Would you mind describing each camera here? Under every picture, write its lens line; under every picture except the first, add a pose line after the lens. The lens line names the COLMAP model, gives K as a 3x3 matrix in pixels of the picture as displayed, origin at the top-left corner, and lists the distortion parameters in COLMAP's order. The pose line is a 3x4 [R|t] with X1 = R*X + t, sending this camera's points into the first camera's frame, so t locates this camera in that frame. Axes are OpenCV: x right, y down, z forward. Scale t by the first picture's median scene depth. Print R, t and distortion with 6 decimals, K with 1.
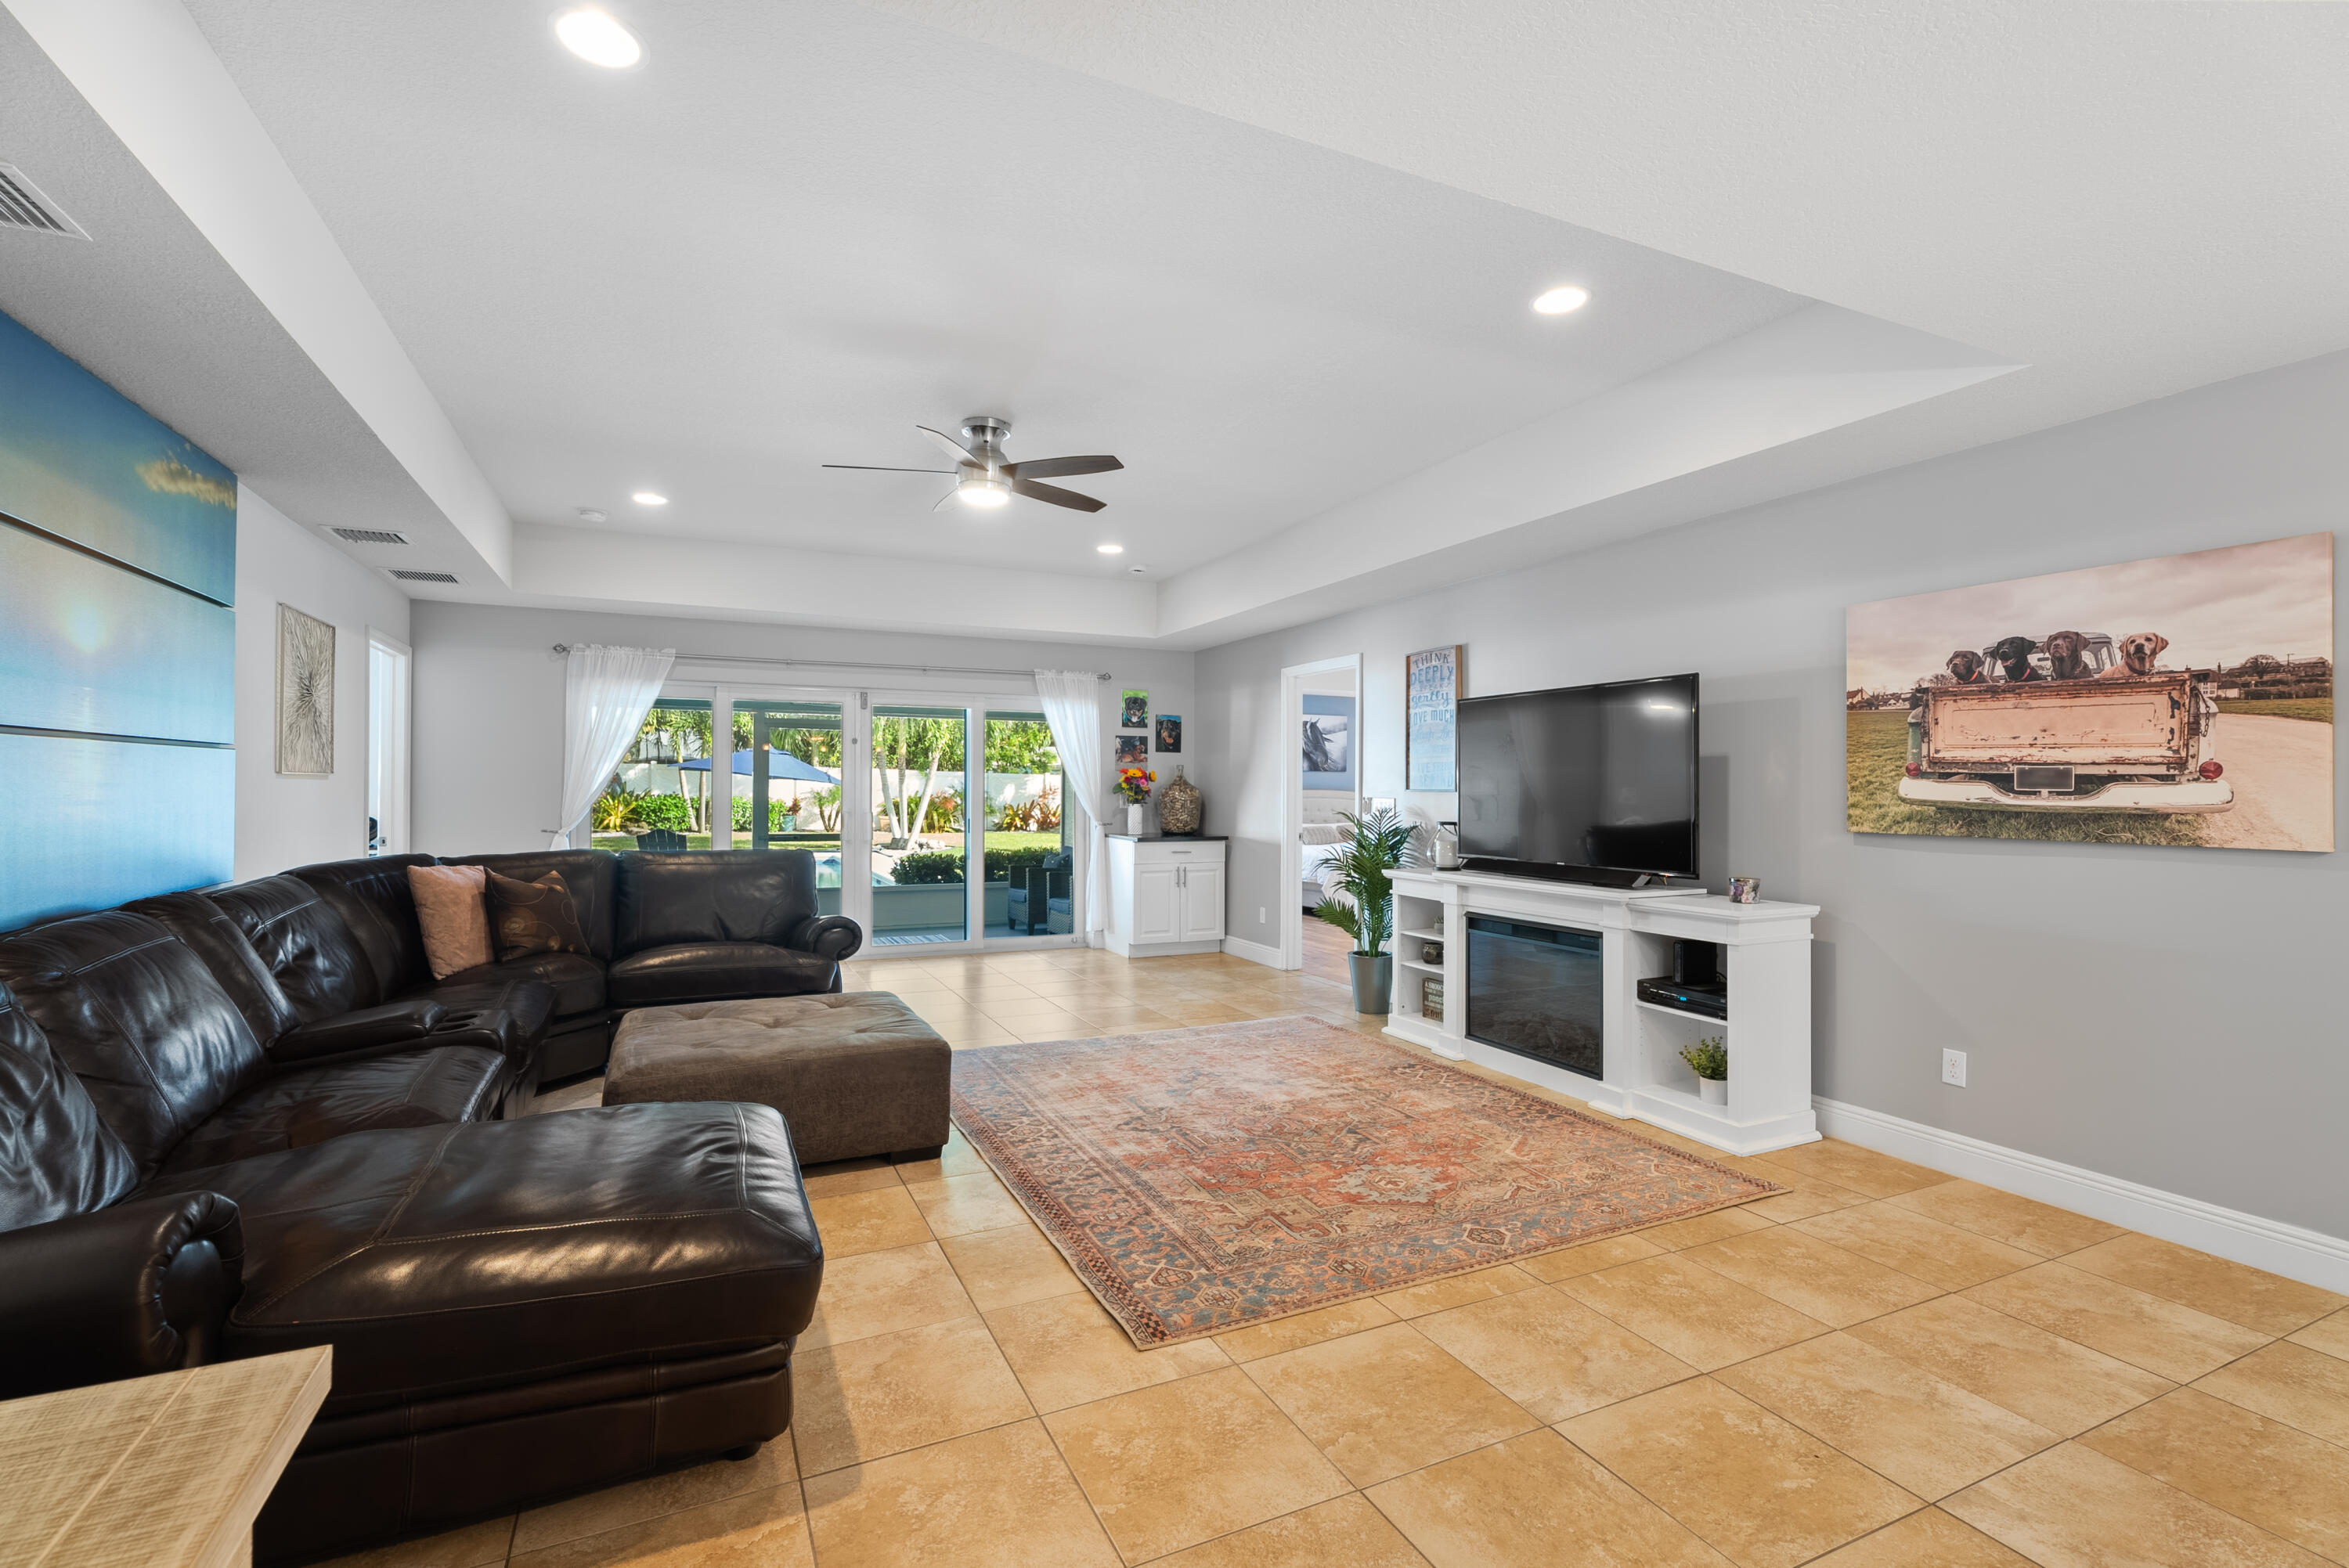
lens RADIAL K [[1052.8, 0, 1168.2], [0, 1052.8, 776.9], [0, 0, 1]] dist [-0.000756, 0.000292]
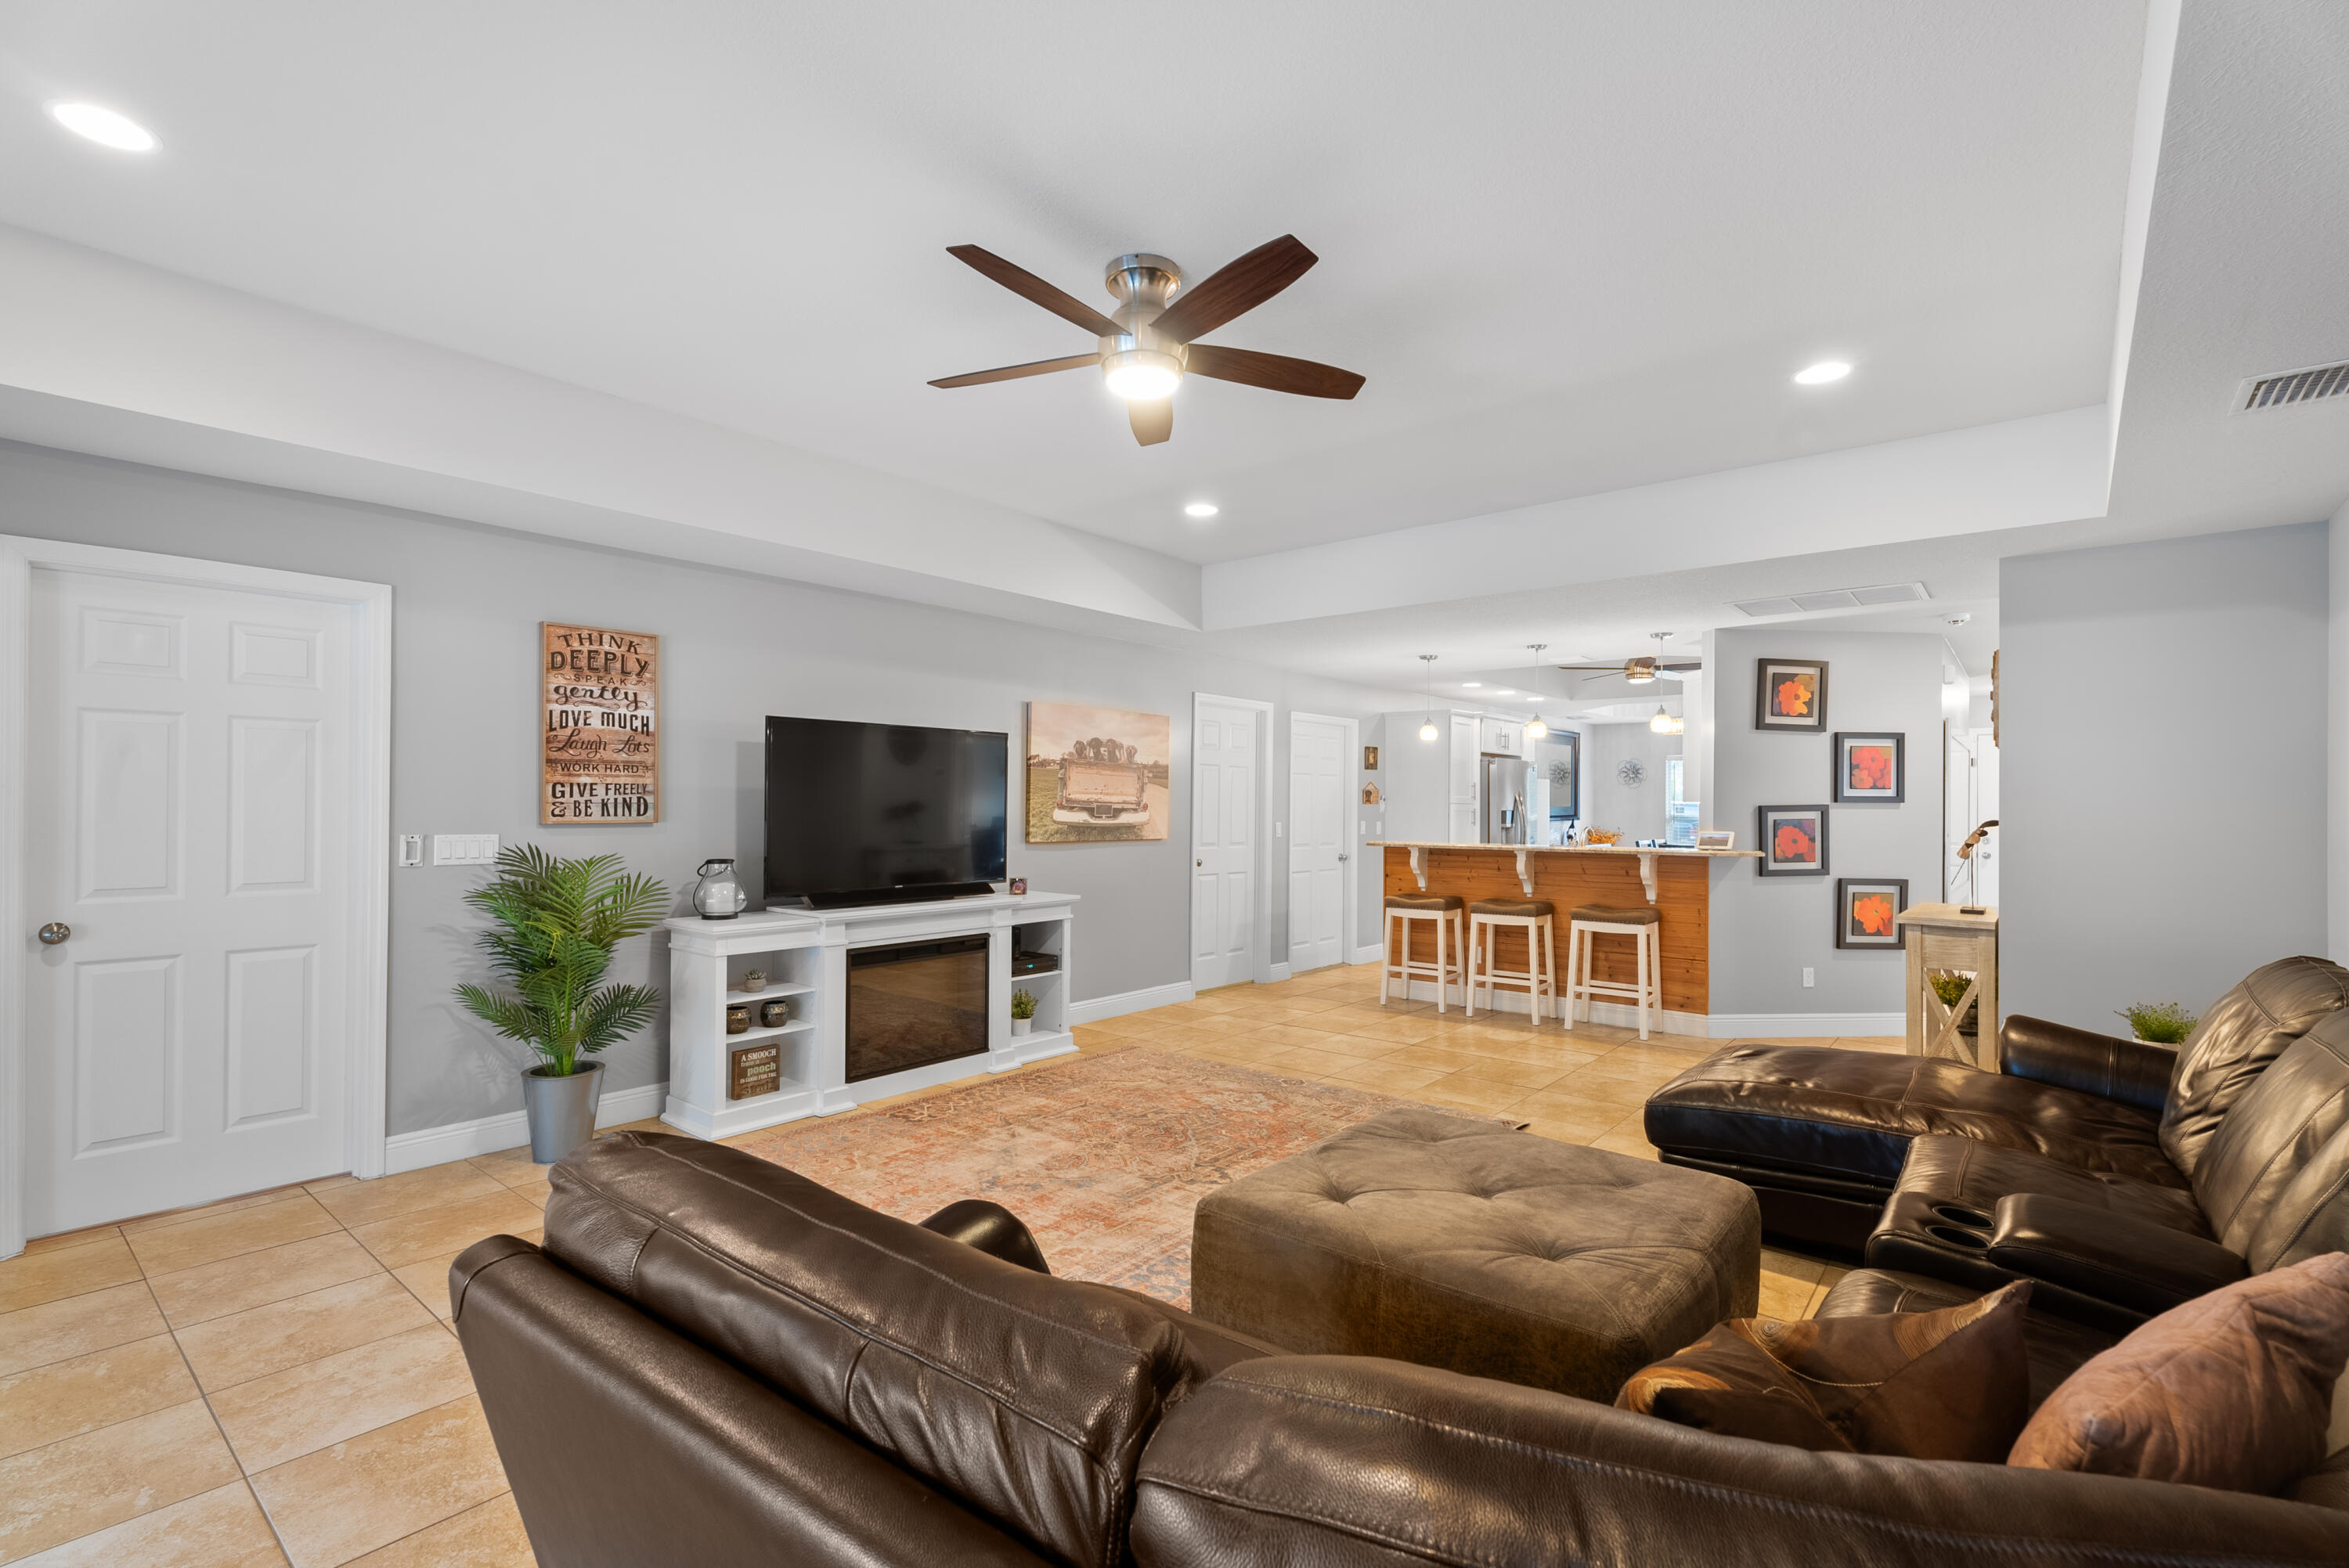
lens RADIAL K [[1052.8, 0, 1169.8], [0, 1052.8, 795.8], [0, 0, 1]] dist [-0.000756, 0.000292]
pose [[-0.423877, 0.012854, 0.905629, -0.944263], [-0.007089, 0.999822, -0.017509, 0.007901], [-0.905692, -0.013842, -0.423710, 1.563406]]
